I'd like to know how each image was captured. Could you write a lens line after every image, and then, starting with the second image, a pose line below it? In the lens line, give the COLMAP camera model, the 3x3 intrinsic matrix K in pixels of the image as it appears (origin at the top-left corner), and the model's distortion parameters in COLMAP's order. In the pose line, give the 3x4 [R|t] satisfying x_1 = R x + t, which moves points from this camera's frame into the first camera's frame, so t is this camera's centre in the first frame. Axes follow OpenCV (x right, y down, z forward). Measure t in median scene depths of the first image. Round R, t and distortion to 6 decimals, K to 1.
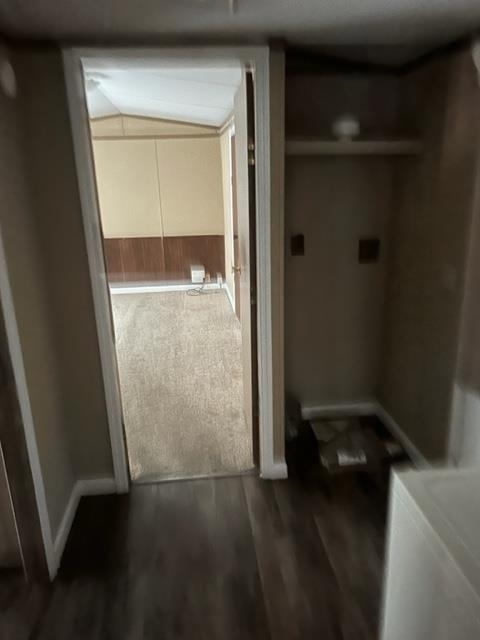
lens RADIAL K [[483.1, 0, 241.6], [0, 483.1, 324.9], [0, 0, 1]] dist [0.047821, -0.068893]
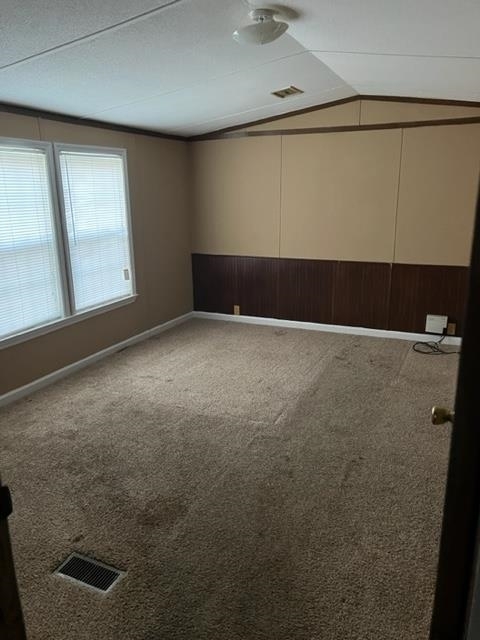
lens RADIAL K [[486.8, 0, 240.0], [0, 486.8, 320.0], [0, 0, 1]] dist [0.001072, -0.005954]
pose [[0.858284, 0.150987, -0.490460, 0.009489], [-0.163519, 0.986385, 0.017504, -0.077947], [0.486425, 0.065176, 0.871288, 0.278736]]
